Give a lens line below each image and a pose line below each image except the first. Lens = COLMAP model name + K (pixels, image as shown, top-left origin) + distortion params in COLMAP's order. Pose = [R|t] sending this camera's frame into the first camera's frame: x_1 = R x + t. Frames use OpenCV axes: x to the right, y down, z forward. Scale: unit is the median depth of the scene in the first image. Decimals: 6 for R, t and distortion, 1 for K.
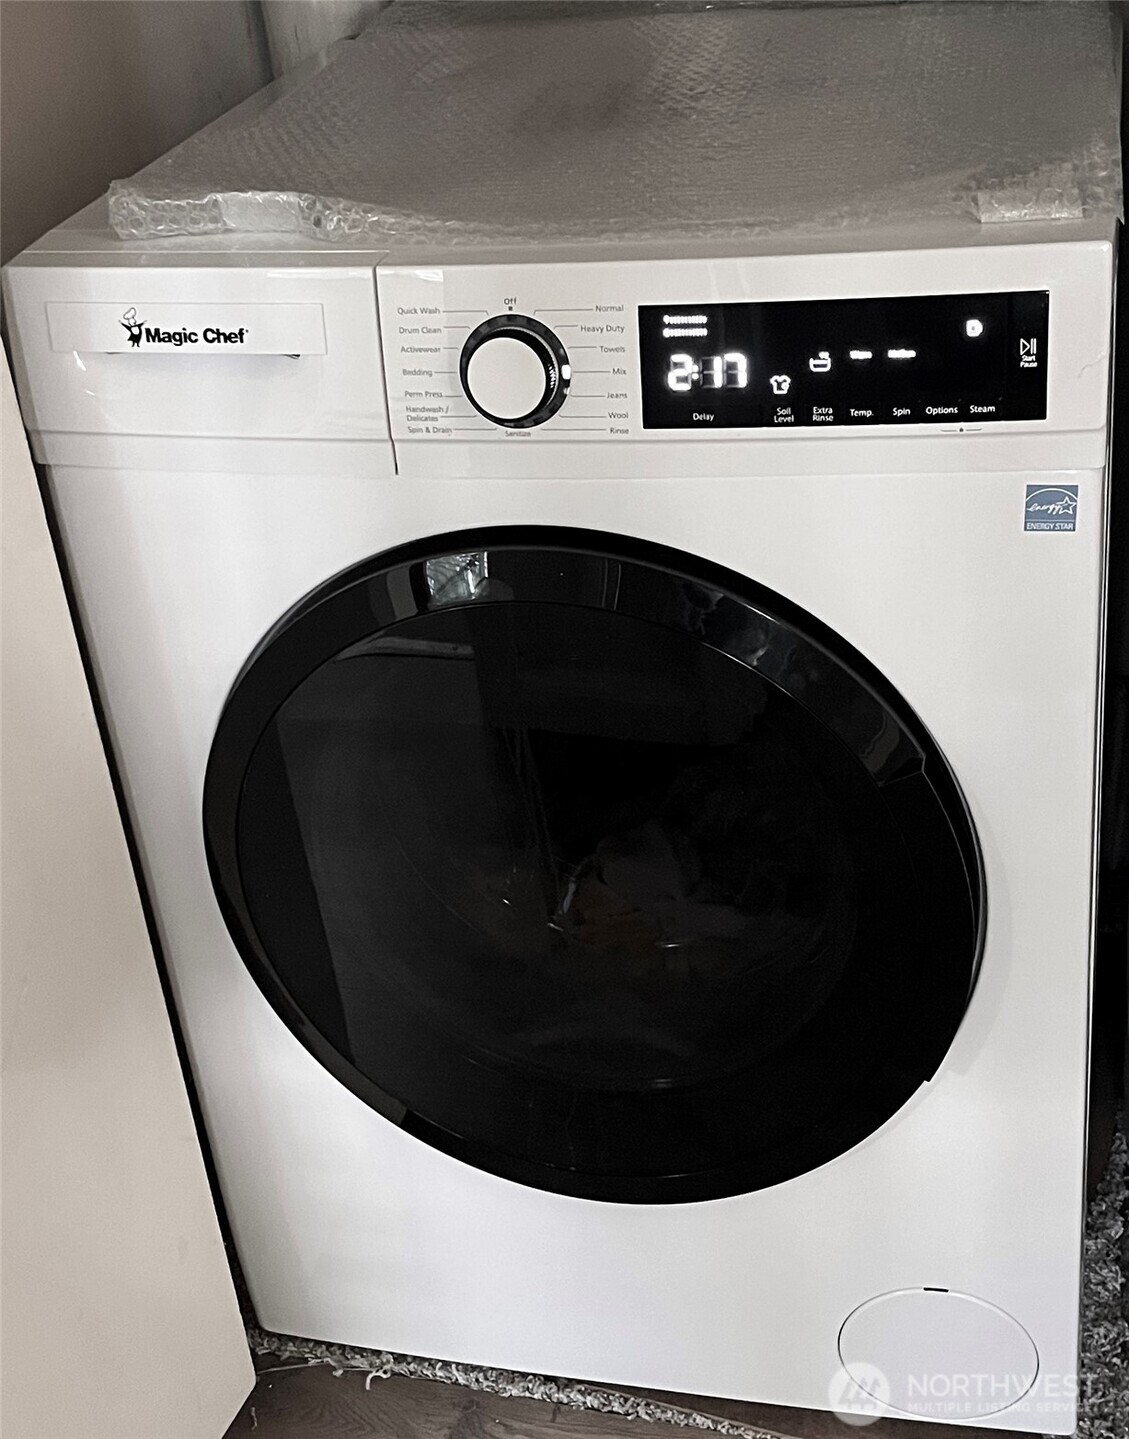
lens RADIAL K [[2087.4, 0, 563.6], [0, 2087.4, 719.4], [0, 0, 1]] dist [0.015580, 0.000000]
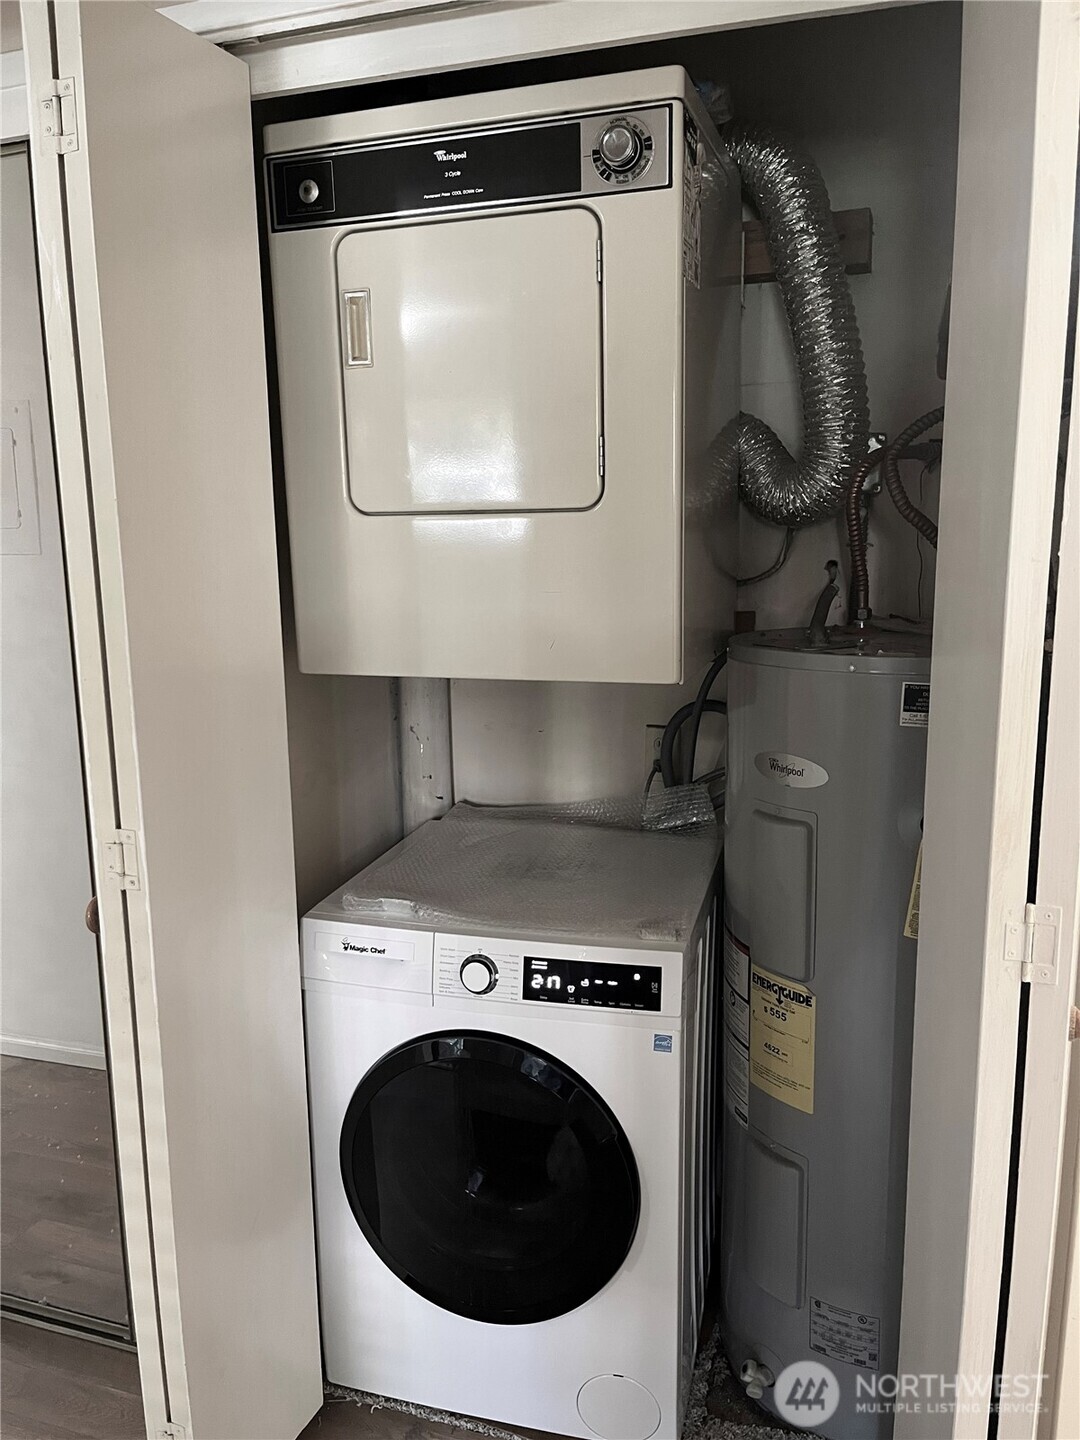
lens RADIAL K [[1078.3, 0, 536.2], [0, 1078.3, 727.1], [0, 0, 1]] dist [-0.011014, -0.019801]
pose [[0.995723, 0.092092, -0.007438, 0.033679], [-0.089101, 0.935836, -0.340986, 0.010124], [-0.024441, 0.340190, 0.940039, -0.486973]]
